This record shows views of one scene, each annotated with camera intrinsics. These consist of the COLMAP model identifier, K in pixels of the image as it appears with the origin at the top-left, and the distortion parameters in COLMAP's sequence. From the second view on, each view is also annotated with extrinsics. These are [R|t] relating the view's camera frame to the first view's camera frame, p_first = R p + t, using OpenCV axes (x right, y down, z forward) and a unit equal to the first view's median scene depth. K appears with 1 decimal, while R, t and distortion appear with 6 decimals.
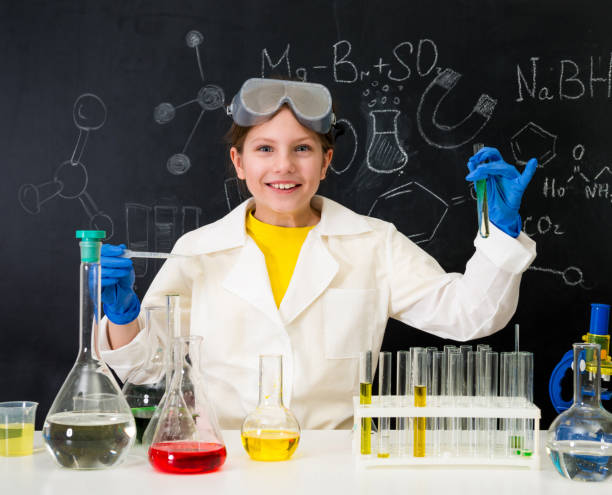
lens RADIAL K [[1507.0, 0, 318.3], [0, 1507.0, 216.3], [0, 0, 1]] dist [0.118363, 0.268959]
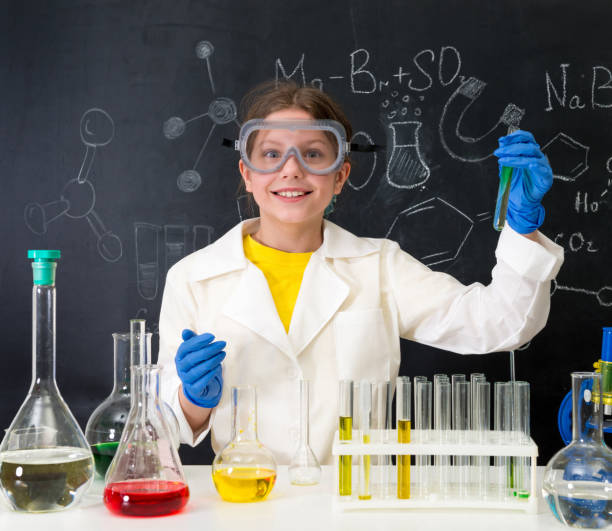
lens RADIAL K [[1478.6, 0, 314.7], [0, 1478.6, 229.8], [0, 0, 1]] dist [0.095476, 0.339865]
pose [[0.998223, -0.007577, -0.059104, 0.041825], [0.007267, 0.999959, -0.005460, 0.002004], [0.059143, 0.005021, 0.998237, 0.069923]]
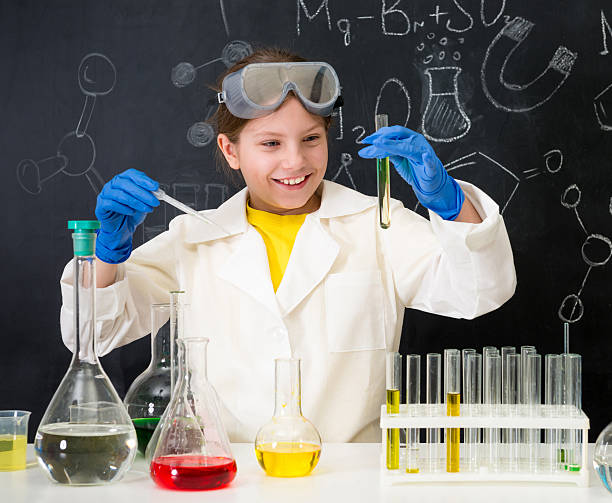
lens RADIAL K [[1921.4, 0, 291.7], [0, 1921.4, 224.8], [0, 0, 1]] dist [0.159744, -1.119714]
pose [[0.997831, -0.008066, -0.065334, 0.029454], [0.009656, 0.999664, 0.024048, -0.009039], [0.065118, -0.024626, 0.997574, -0.082339]]
